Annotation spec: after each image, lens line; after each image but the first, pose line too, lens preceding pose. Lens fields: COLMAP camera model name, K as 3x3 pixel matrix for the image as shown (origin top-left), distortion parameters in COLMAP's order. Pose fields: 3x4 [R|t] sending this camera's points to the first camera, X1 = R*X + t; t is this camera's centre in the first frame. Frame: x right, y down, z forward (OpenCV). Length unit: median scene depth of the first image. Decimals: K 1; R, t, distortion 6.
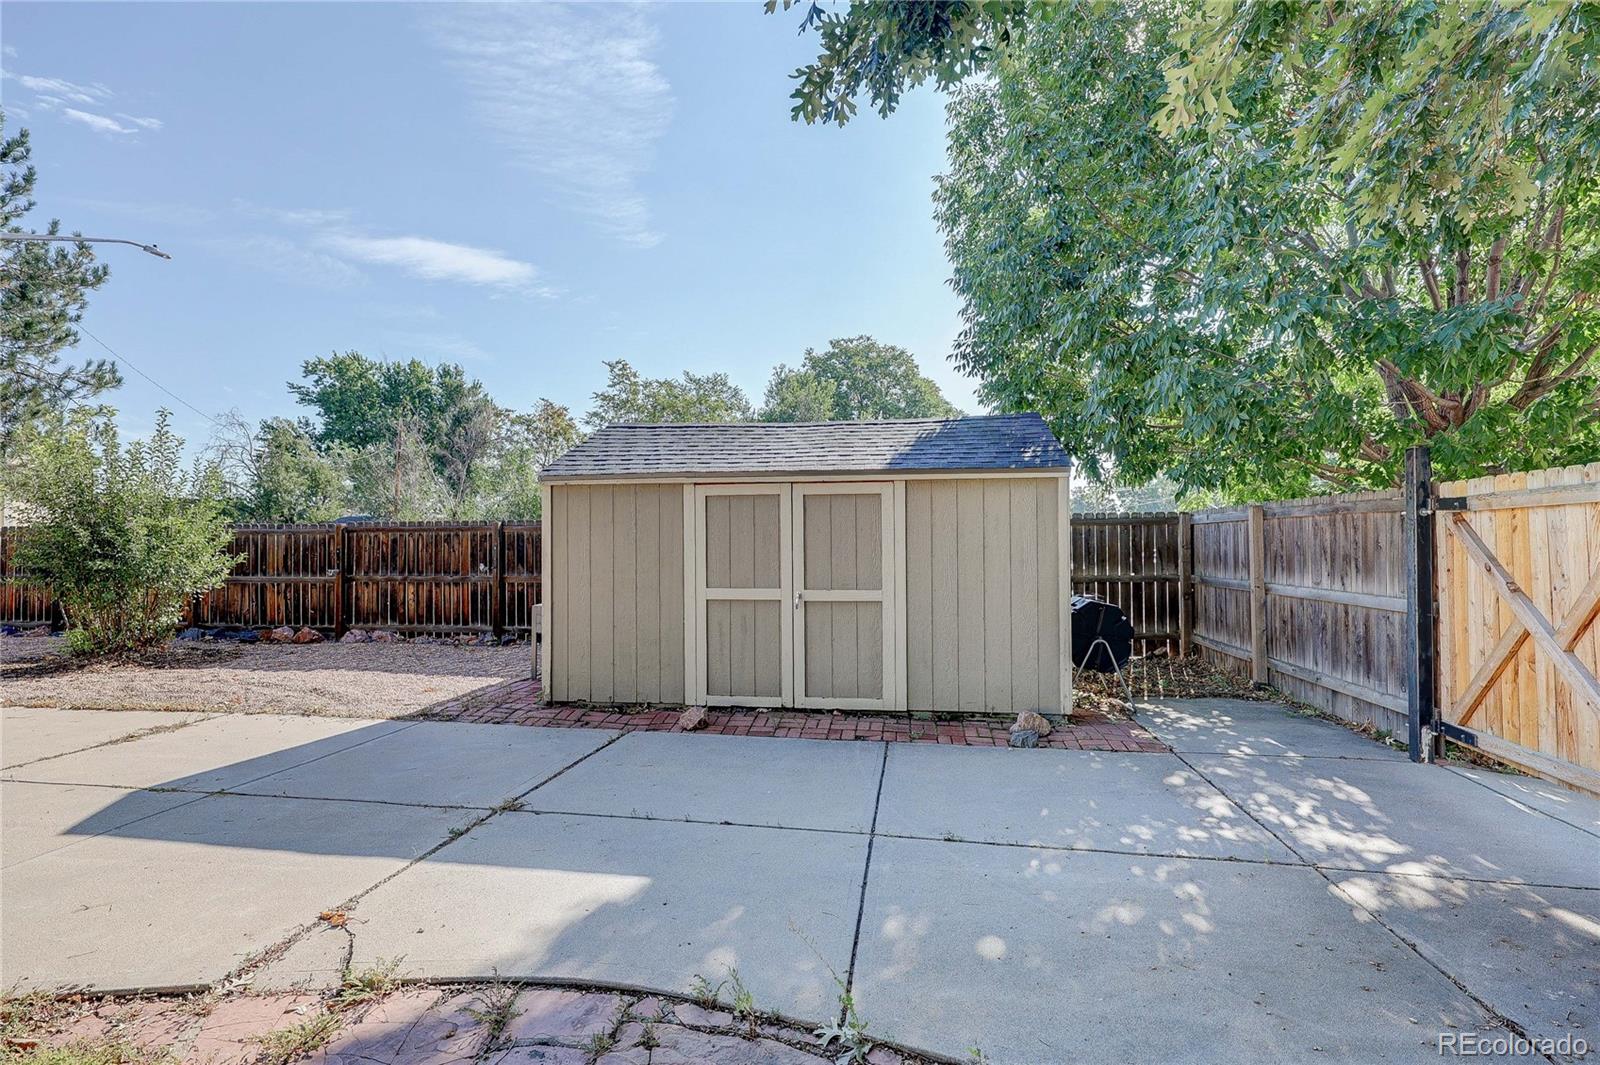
lens RADIAL K [[752.3, 0, 804.4], [0, 752.3, 537.3], [0, 0, 1]] dist [-0.001652, -0.000170]
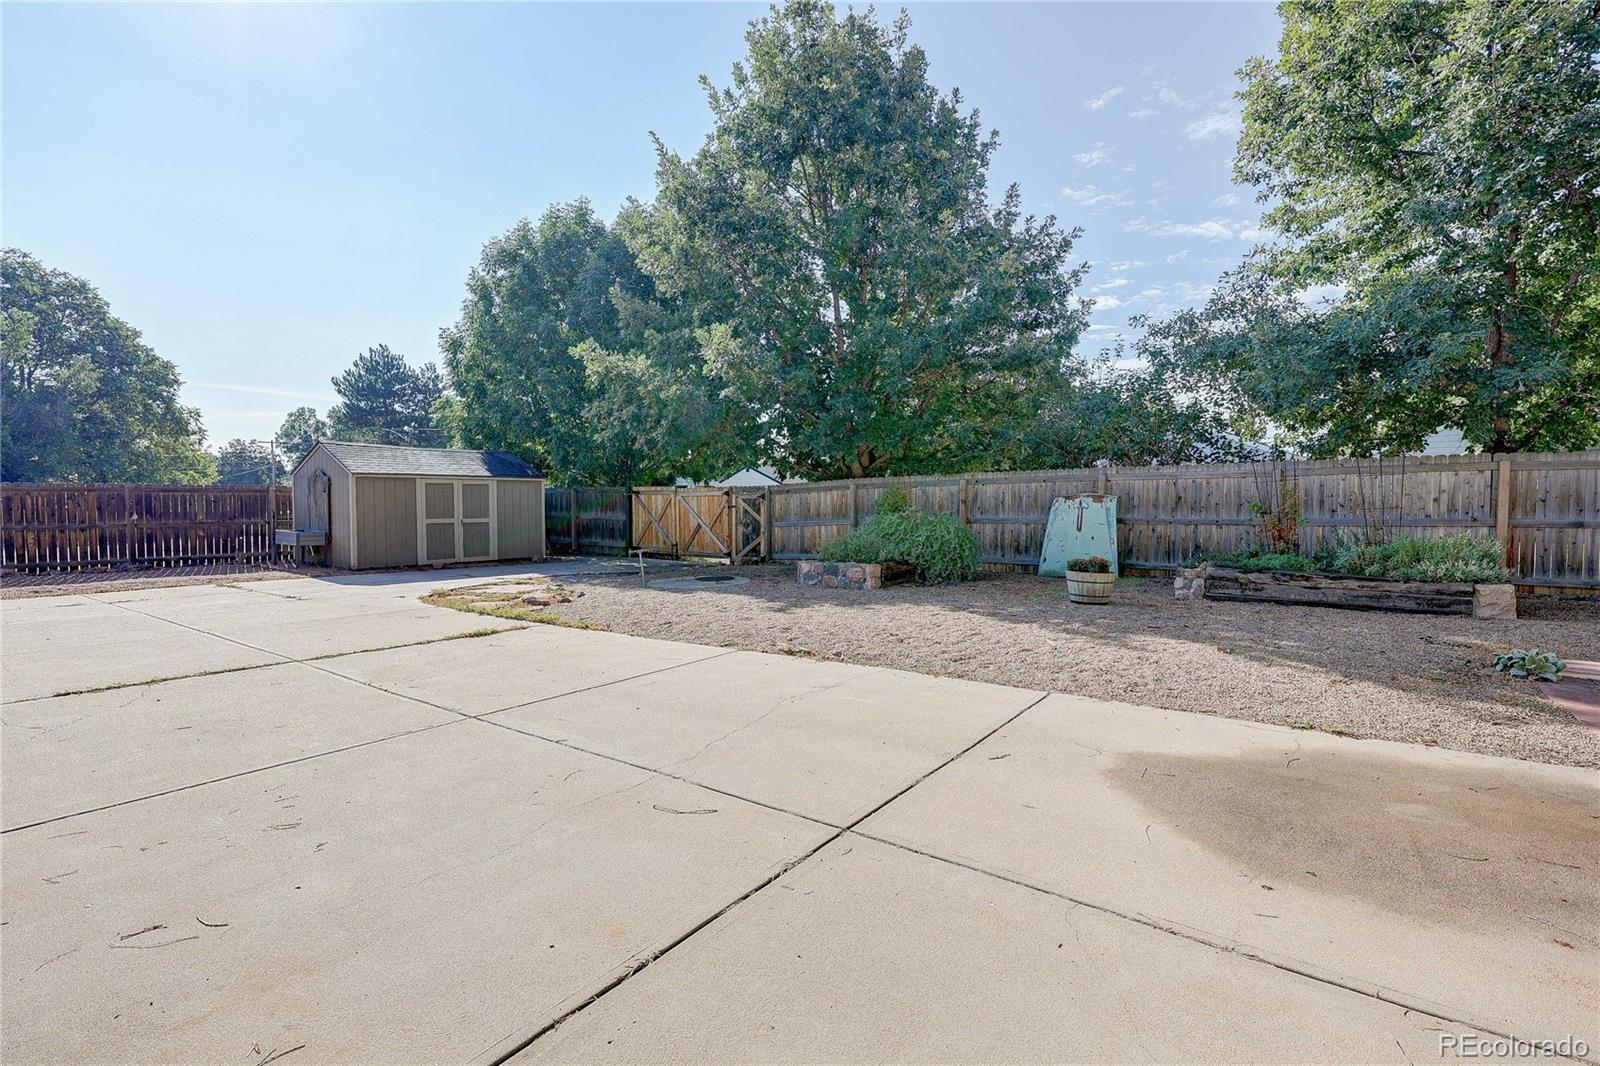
lens RADIAL K [[752.3, 0, 802.0], [0, 752.3, 530.0], [0, 0, 1]] dist [-0.001652, -0.000170]
pose [[0.481242, -0.033430, 0.875950, -1.814465], [-0.013536, 0.998870, 0.045557, -0.030316], [-0.876483, -0.033781, 0.480246, -1.393310]]
